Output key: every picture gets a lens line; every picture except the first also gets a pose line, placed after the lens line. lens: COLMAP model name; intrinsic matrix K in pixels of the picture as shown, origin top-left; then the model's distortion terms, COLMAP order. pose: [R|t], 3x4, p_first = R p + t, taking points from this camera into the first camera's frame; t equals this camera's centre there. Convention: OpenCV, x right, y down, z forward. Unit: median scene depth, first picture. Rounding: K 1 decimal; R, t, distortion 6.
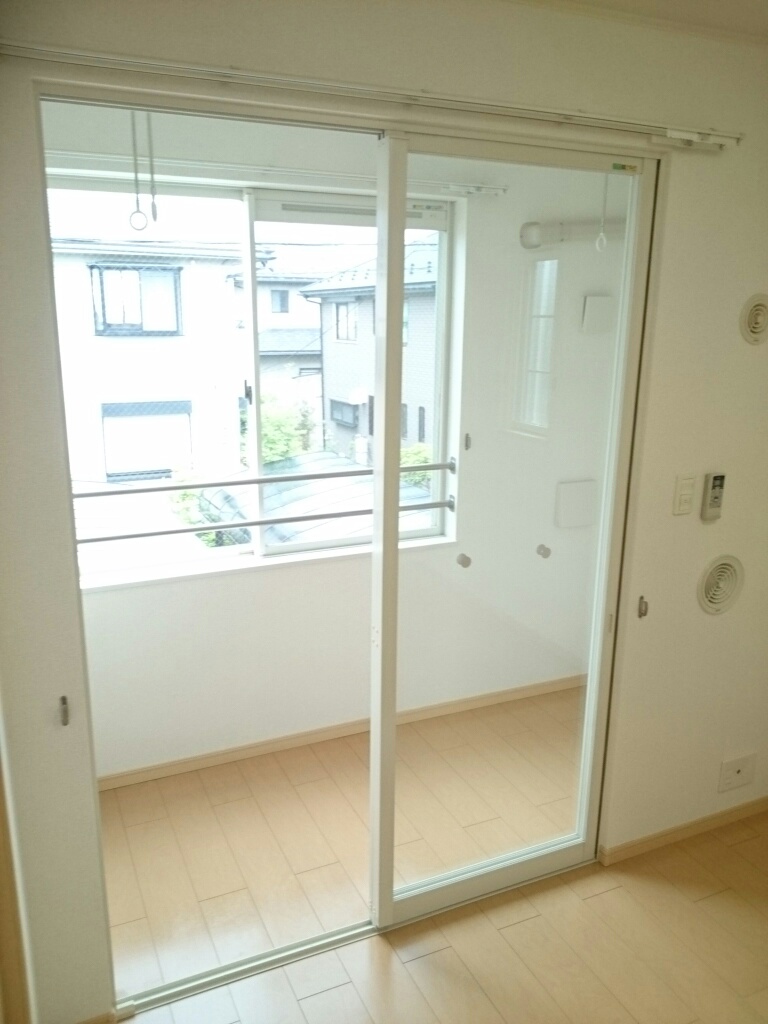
lens RADIAL K [[807.6, 0, 385.2], [0, 807.6, 512.7], [0, 0, 1]] dist [0.016946, -0.000466]
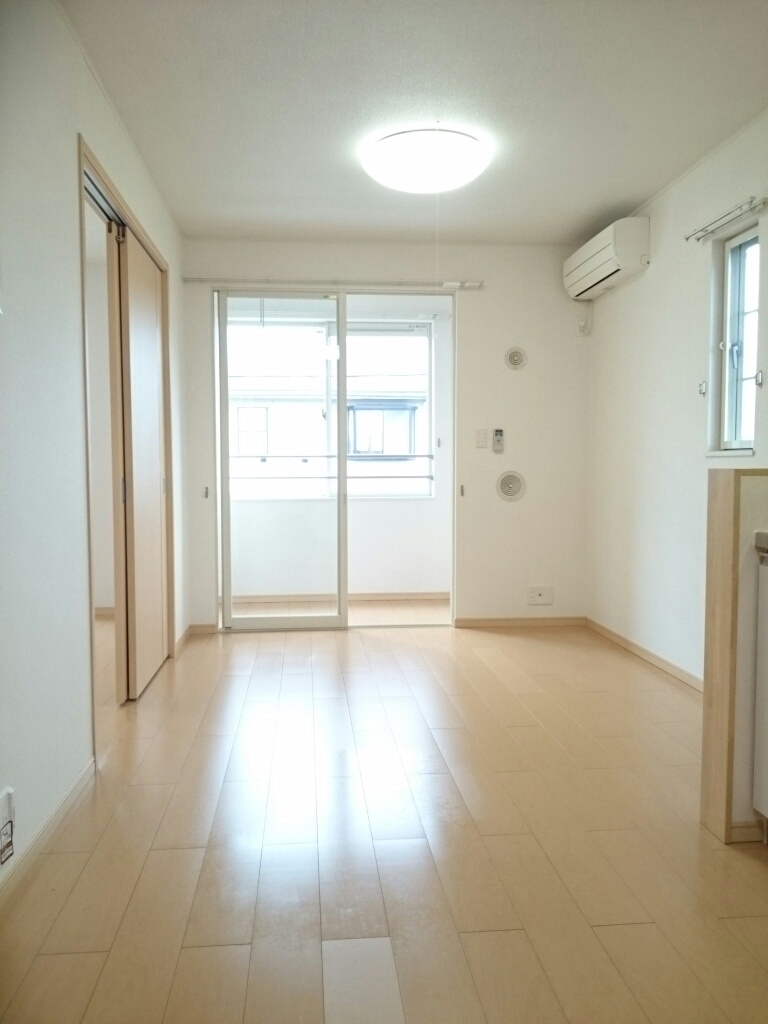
lens RADIAL K [[807.6, 0, 378.8], [0, 807.6, 517.3], [0, 0, 1]] dist [0.016946, -0.000466]
pose [[0.940248, 0.006897, -0.340420, 0.649852], [-0.068357, 0.983263, -0.168884, 0.435867], [0.333558, 0.182063, 0.924982, -0.805035]]
